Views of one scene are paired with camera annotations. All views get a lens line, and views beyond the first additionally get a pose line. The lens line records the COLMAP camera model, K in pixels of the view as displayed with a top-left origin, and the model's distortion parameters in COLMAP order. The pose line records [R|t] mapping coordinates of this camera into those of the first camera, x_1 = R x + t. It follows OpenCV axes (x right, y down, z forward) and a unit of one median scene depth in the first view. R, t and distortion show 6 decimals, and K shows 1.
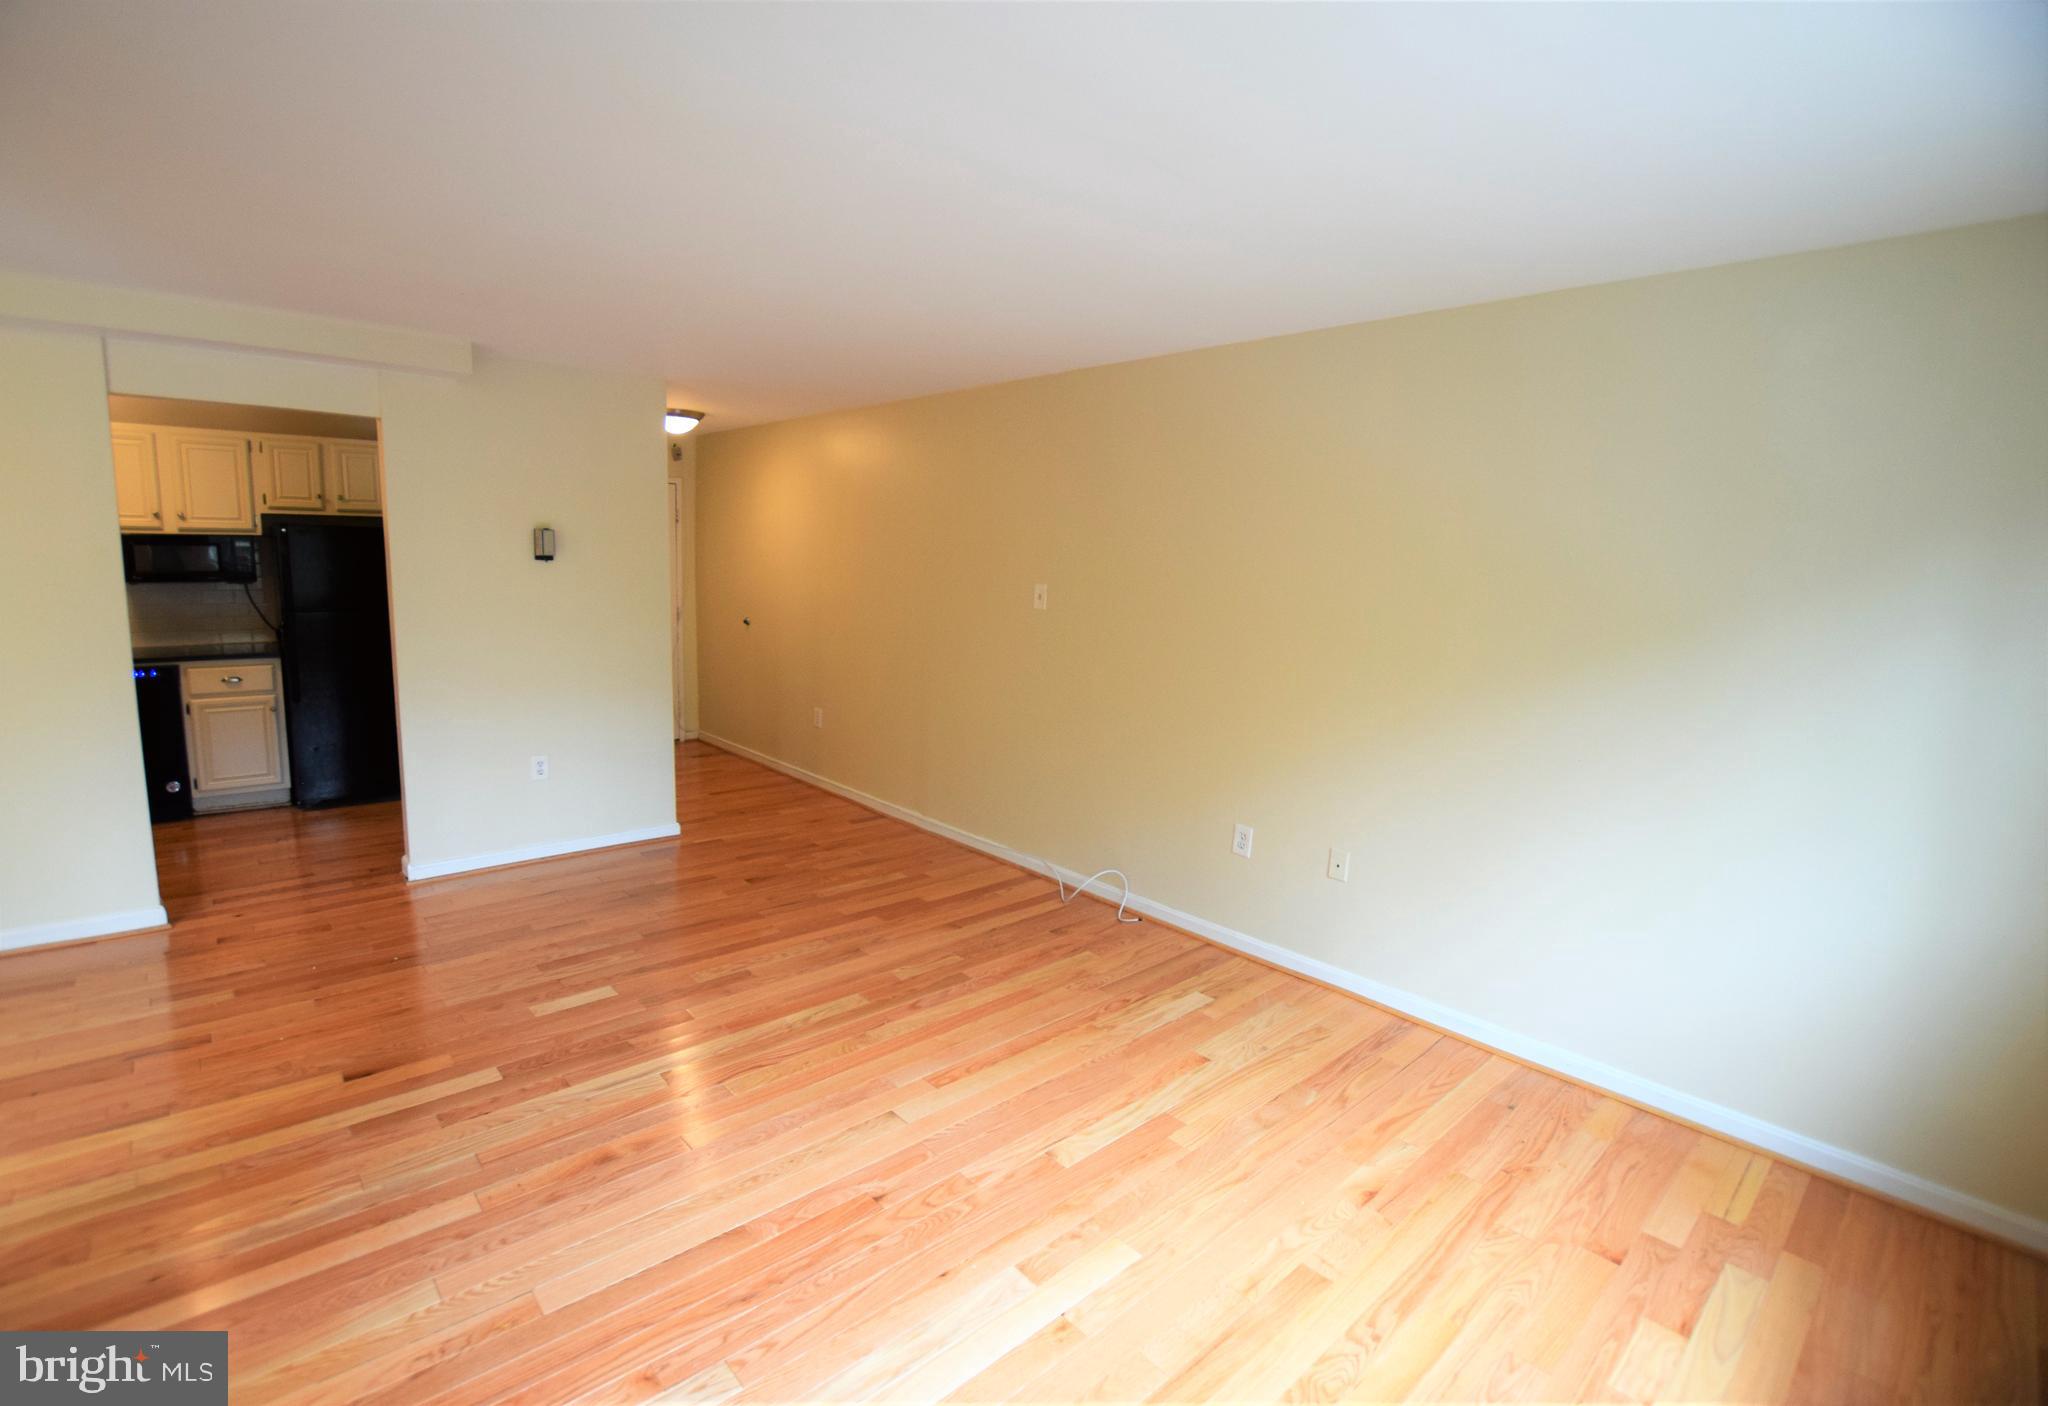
lens RADIAL K [[933.5, 0, 977.8], [0, 933.5, 705.5], [0, 0, 1]] dist [-0.031292, -0.000347]
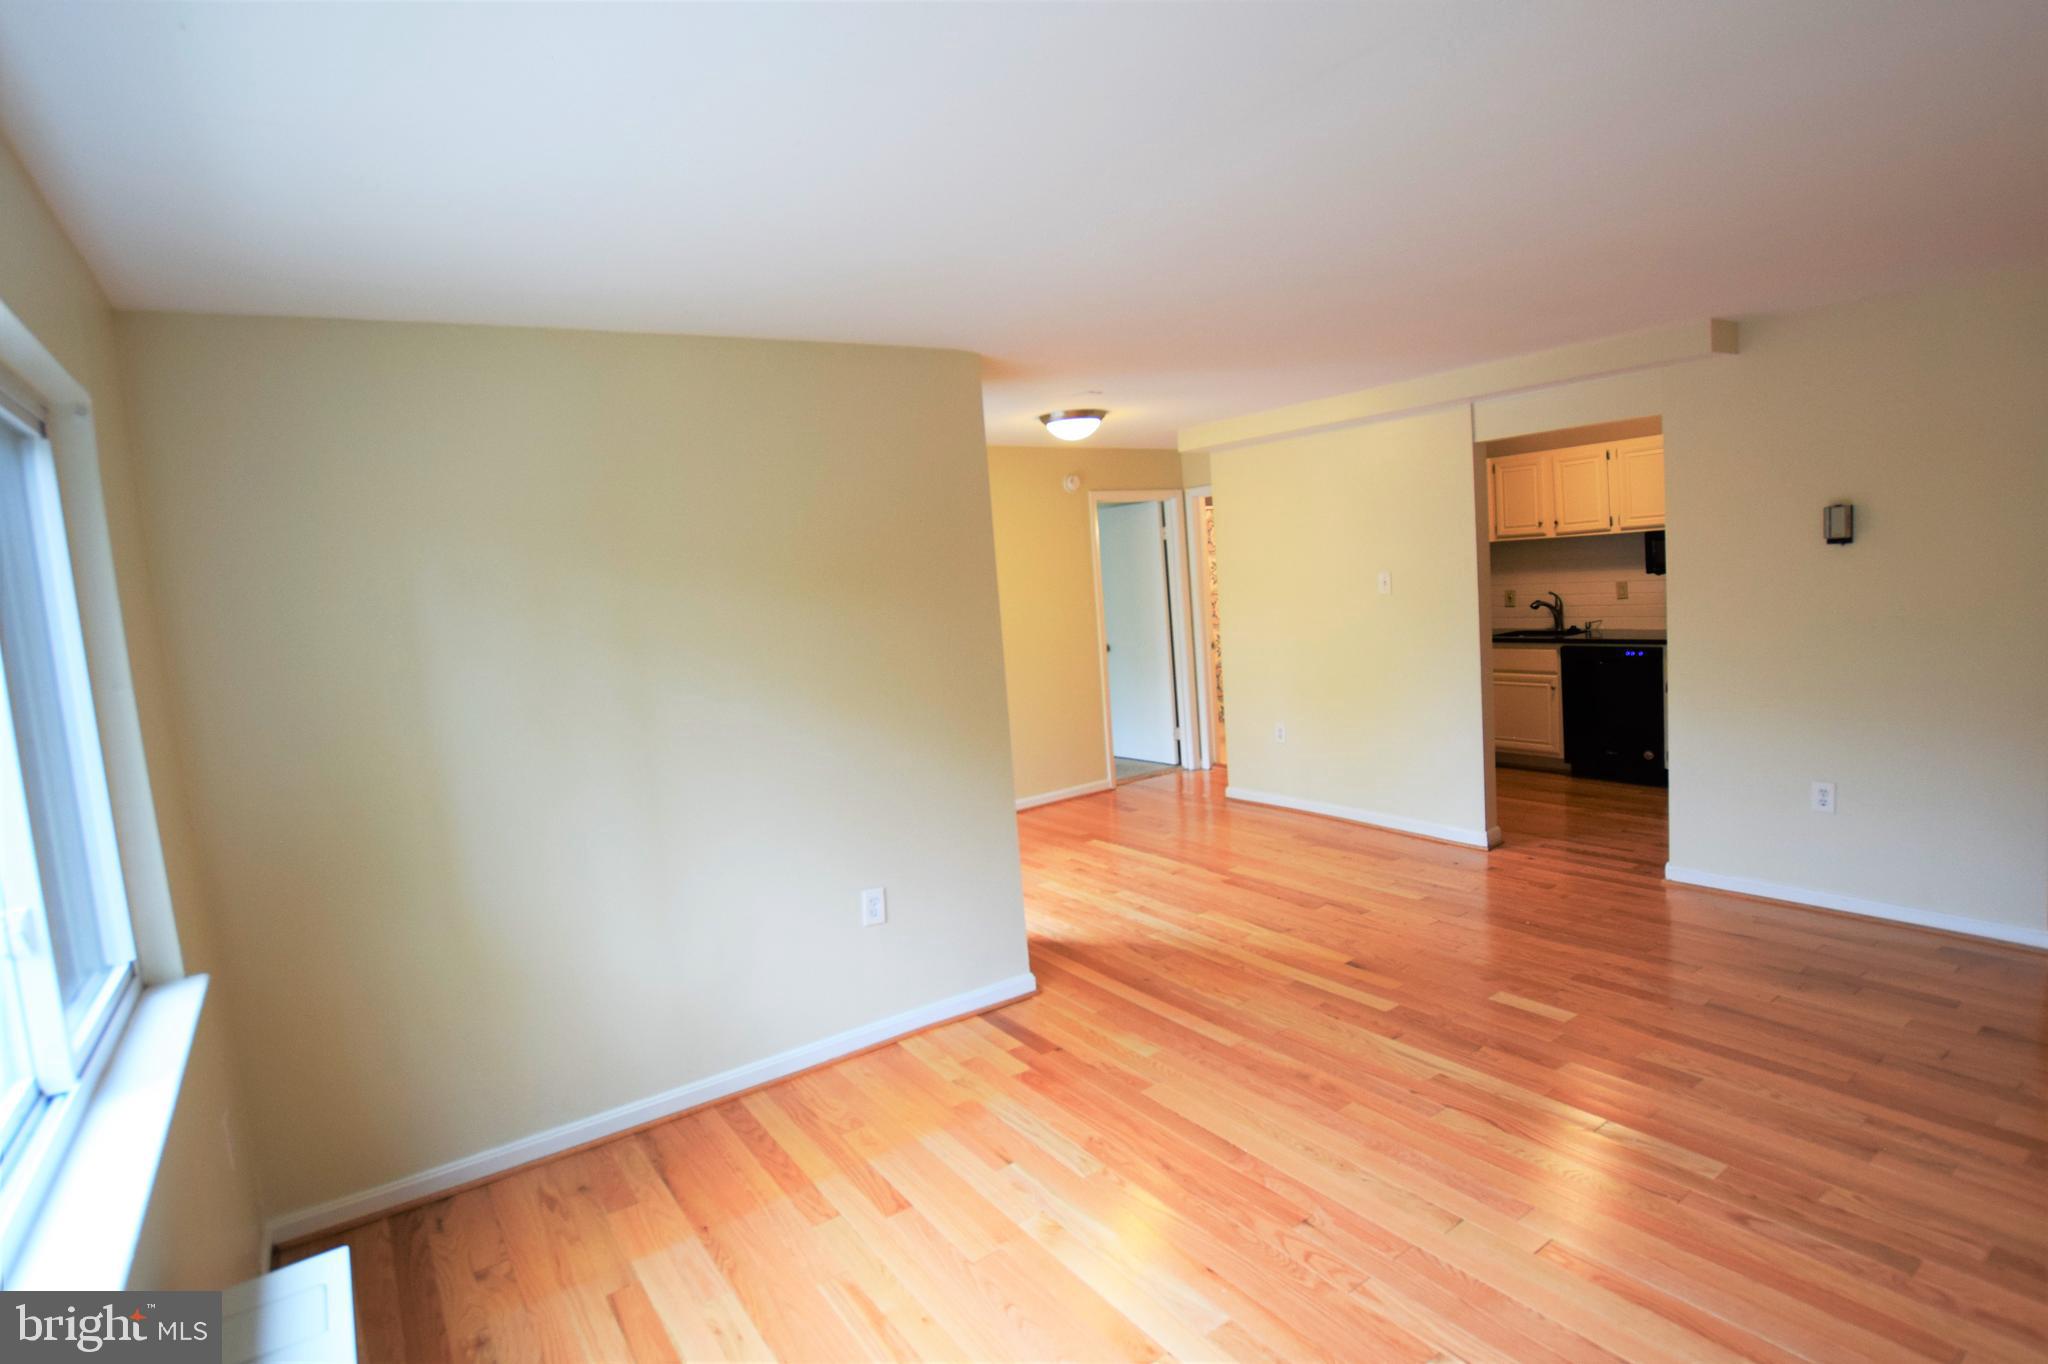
lens RADIAL K [[1028.5, 0, 1017.5], [0, 1028.5, 675.7], [0, 0, 1]] dist [-0.033400, 0.002312]
pose [[-0.109297, 0.078091, -0.990937, 0.538138], [-0.083633, 0.992652, 0.087450, -0.064727], [0.990485, 0.092433, -0.101963, 0.424373]]
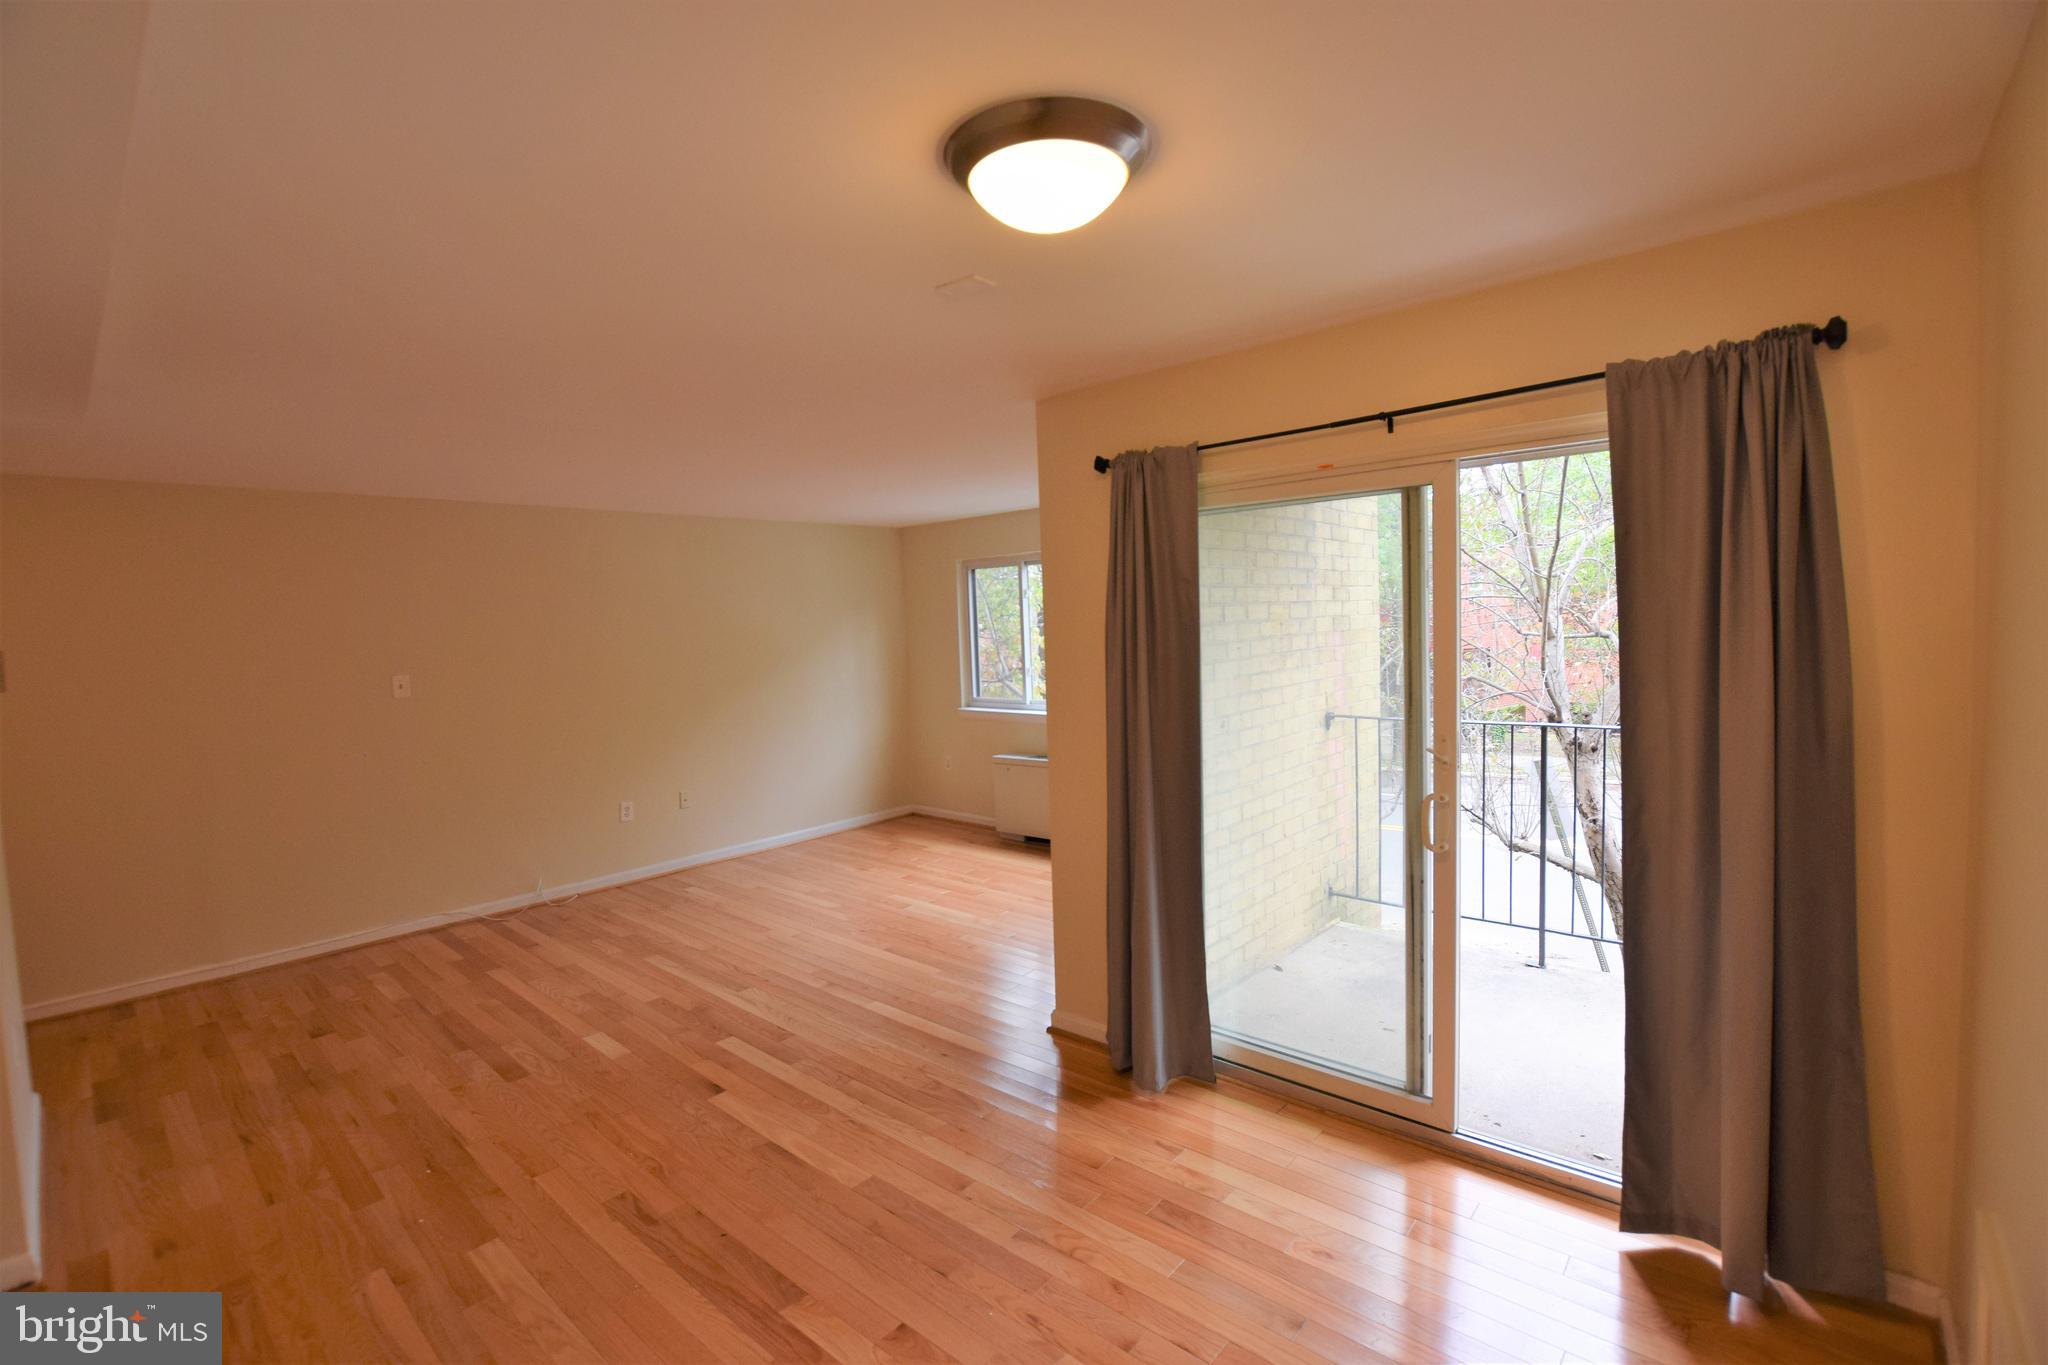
lens RADIAL K [[910.6, 0, 1018.5], [0, 910.6, 686.7], [0, 0, 1]] dist [-0.032828, 0.004972]
pose [[-0.128746, -0.093807, 0.987231, -1.237527], [0.189756, 0.974790, 0.117372, -0.113479], [-0.973354, 0.202444, -0.107699, 0.428280]]
